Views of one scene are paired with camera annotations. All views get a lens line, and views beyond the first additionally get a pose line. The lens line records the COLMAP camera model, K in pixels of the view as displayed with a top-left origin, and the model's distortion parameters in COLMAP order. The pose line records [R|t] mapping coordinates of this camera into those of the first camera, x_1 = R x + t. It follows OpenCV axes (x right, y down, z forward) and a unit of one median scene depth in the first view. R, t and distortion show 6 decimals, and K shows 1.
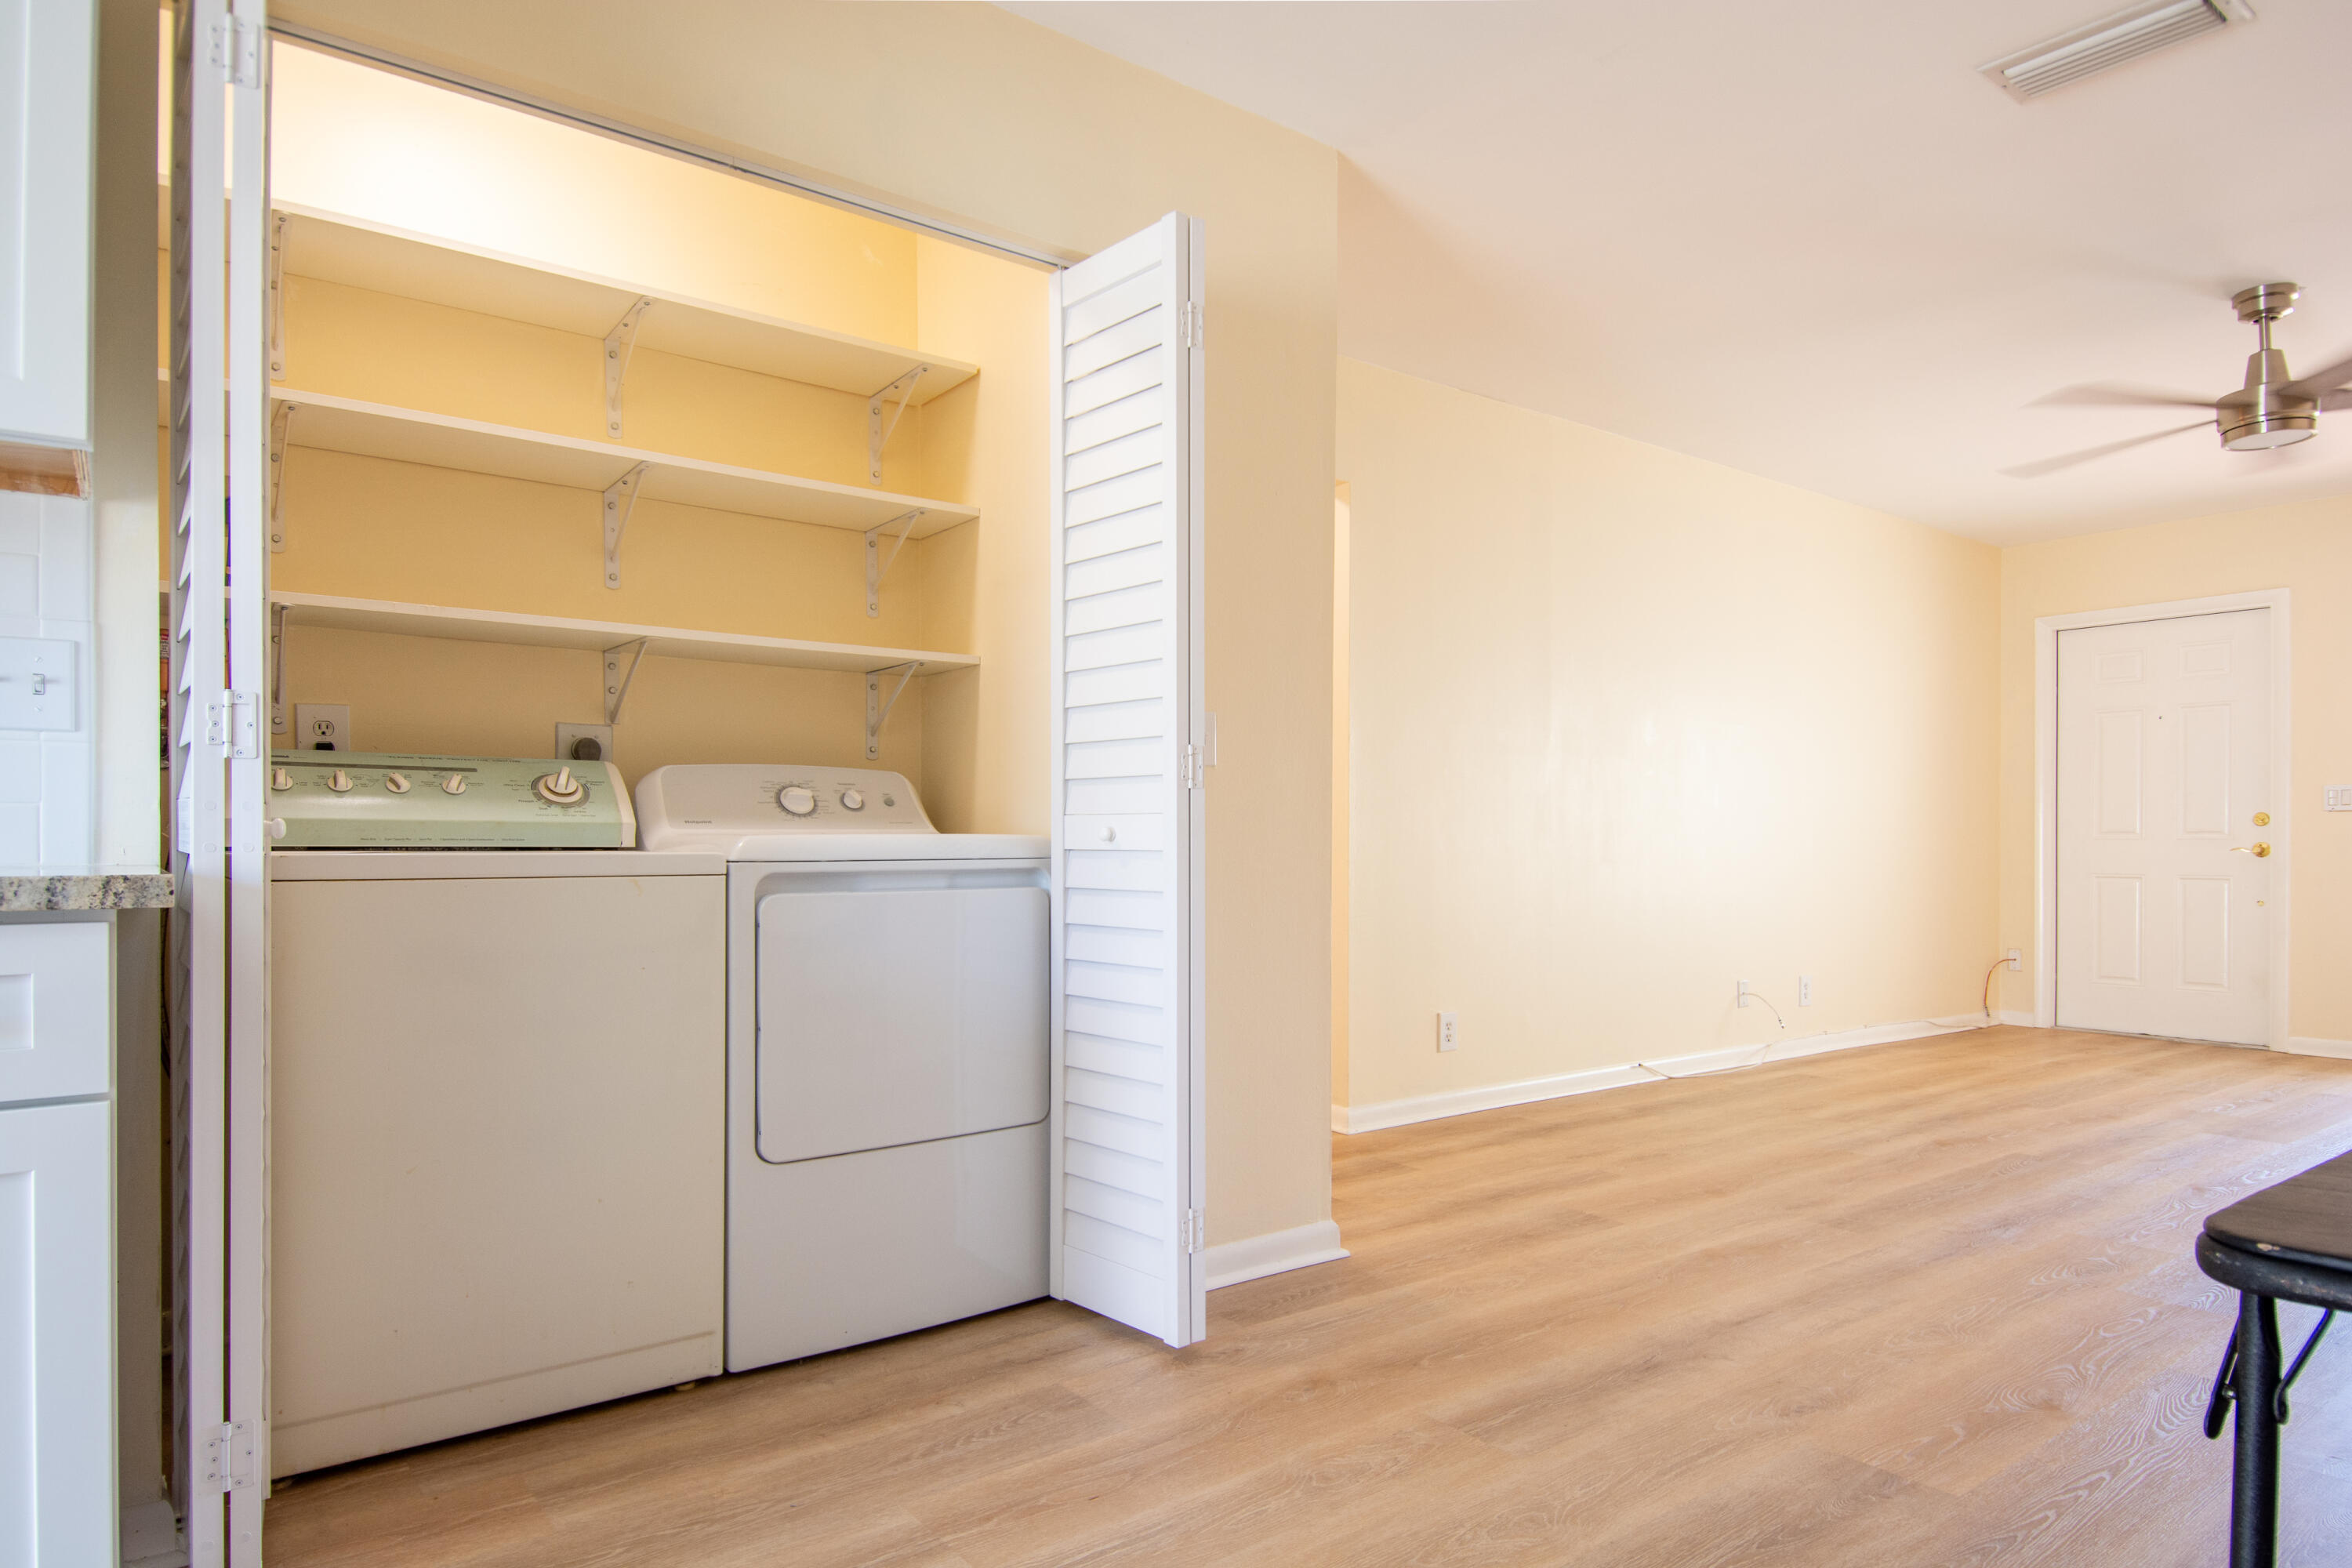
lens RADIAL K [[1408.7, 0, 1137.2], [0, 1408.7, 854.2], [0, 0, 1]] dist [0.024648, -0.018003]
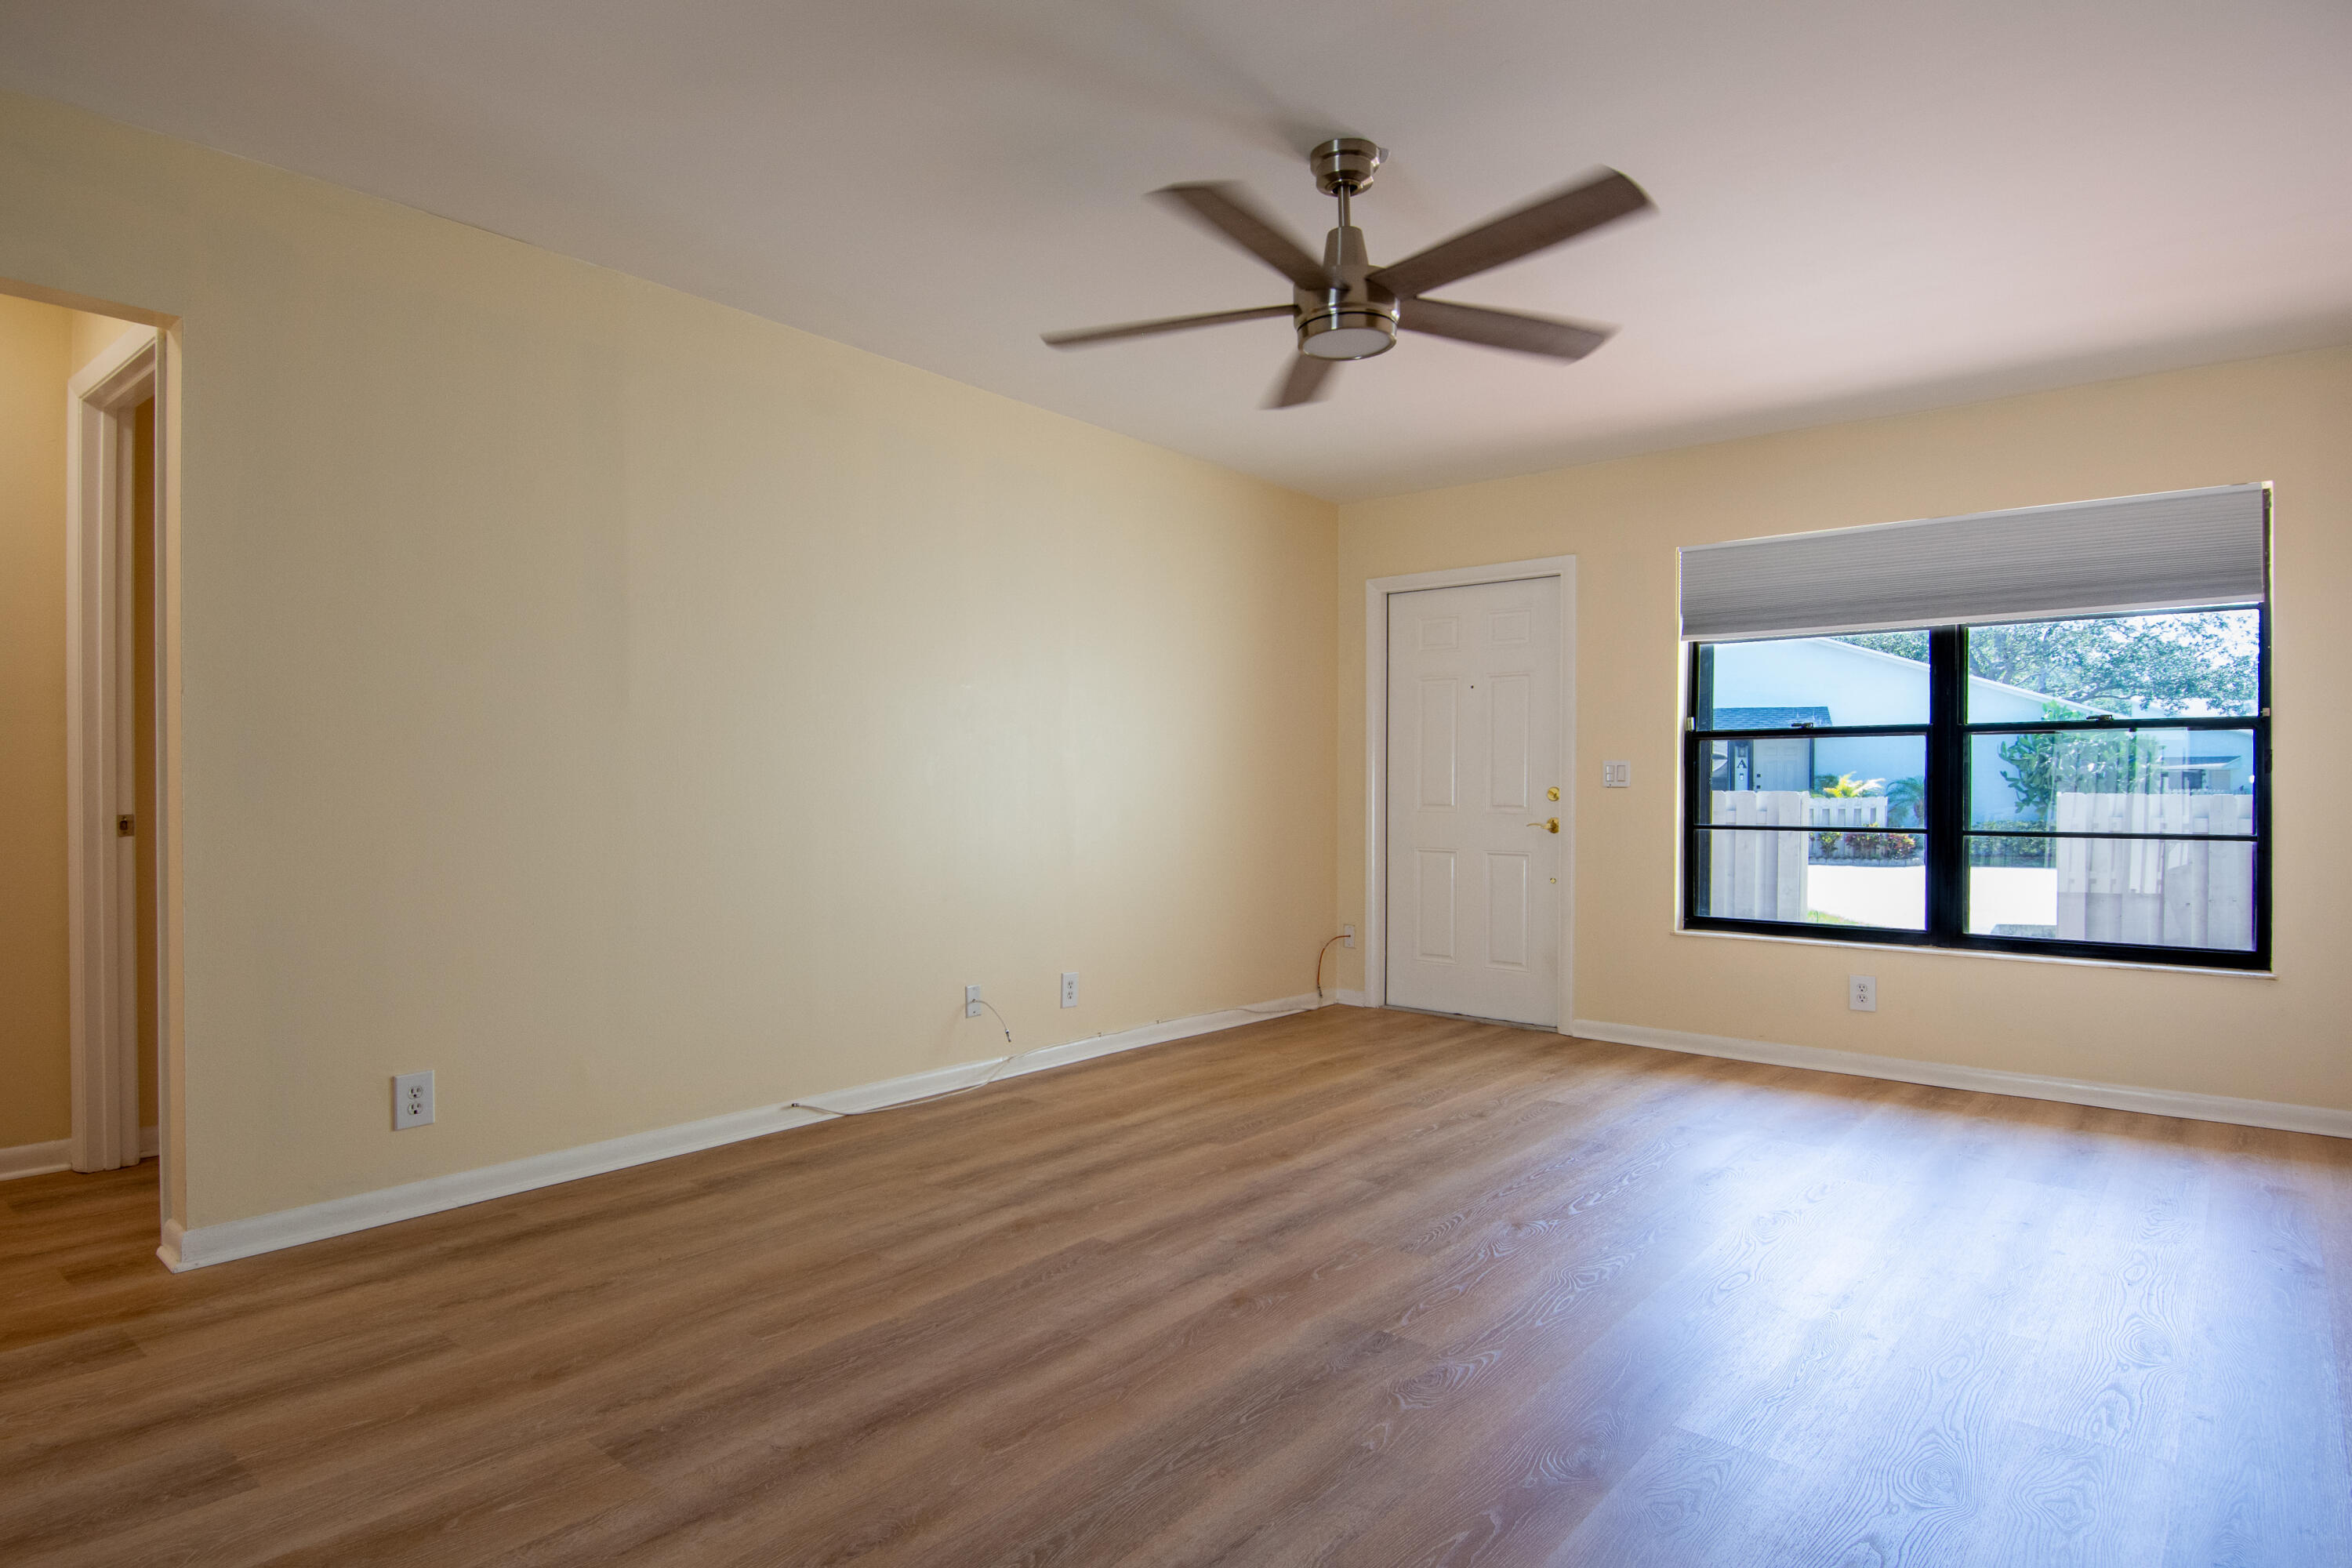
lens RADIAL K [[1247.3, 0, 1215.7], [0, 1247.3, 805.1], [0, 0, 1]] dist [0.017618, -0.025504]
pose [[0.973451, -0.001640, 0.228892, 0.425062], [-0.001275, 0.999920, 0.012589, -0.031193], [-0.228894, -0.012547, 0.973371, 0.252201]]
